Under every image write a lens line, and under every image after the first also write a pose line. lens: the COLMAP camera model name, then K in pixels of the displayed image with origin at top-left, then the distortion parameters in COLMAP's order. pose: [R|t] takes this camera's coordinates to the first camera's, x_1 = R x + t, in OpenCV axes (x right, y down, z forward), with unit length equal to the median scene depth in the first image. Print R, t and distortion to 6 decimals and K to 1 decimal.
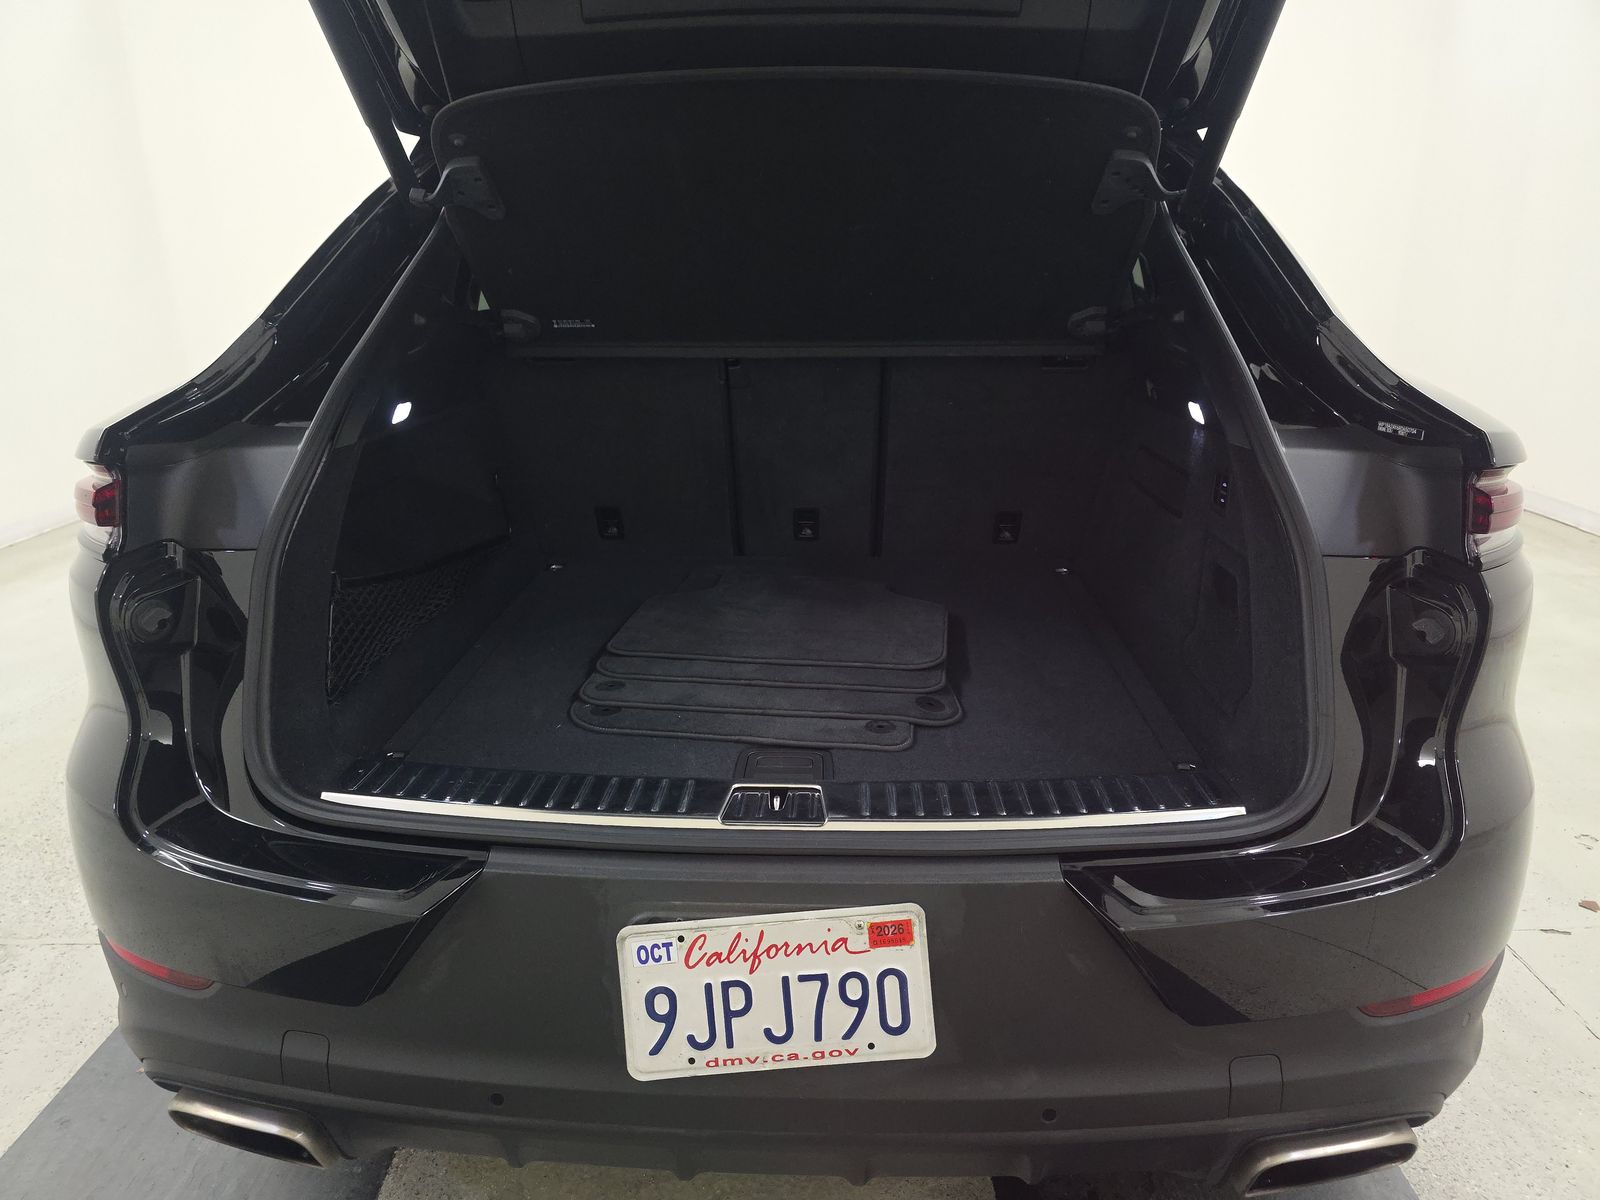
lens RADIAL K [[1065.0, 0, 788.1], [0, 1065.0, 611.7], [0, 0, 1]] dist [0.026468, -0.025003]
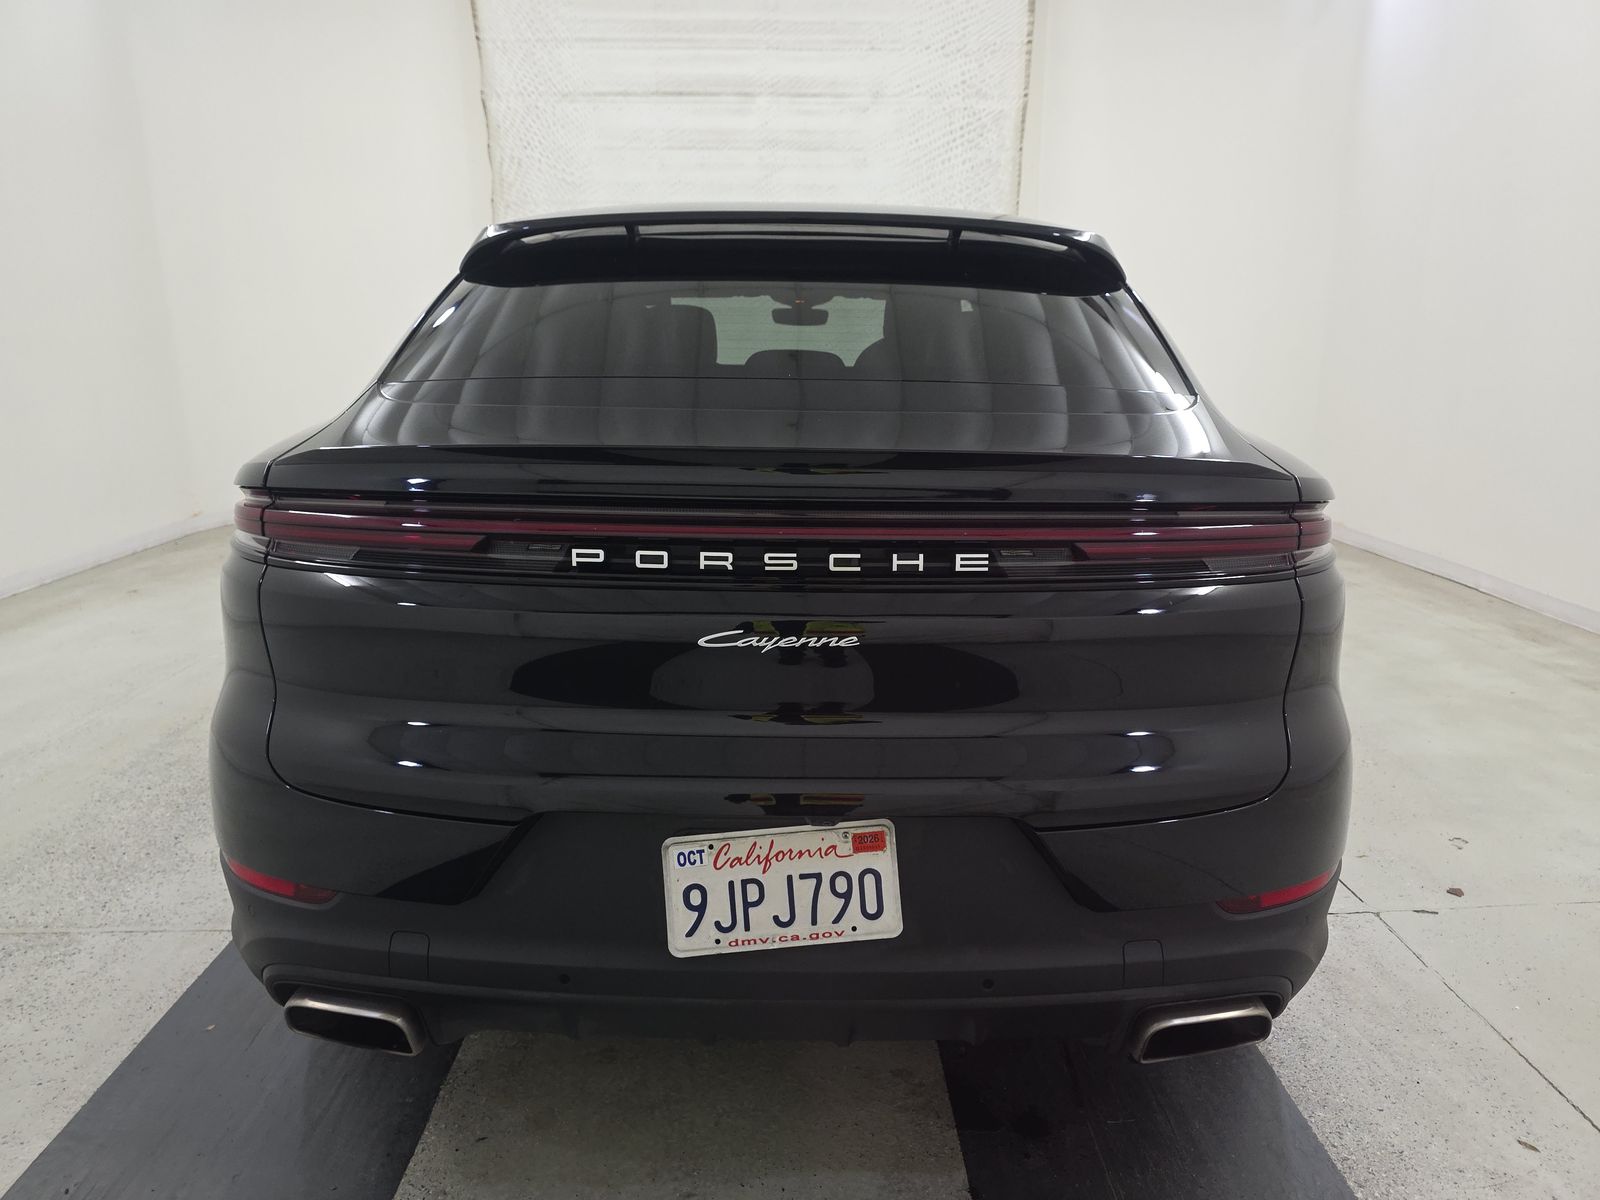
lens RADIAL K [[1065.0, 0, 803.0], [0, 1065.0, 607.3], [0, 0, 1]] dist [0.026468, -0.025003]
pose [[0.999001, 0.008490, 0.043885, -0.046667], [-0.005392, 0.997515, -0.070243, 0.102055], [-0.044372, 0.069936, 0.996564, -0.341535]]
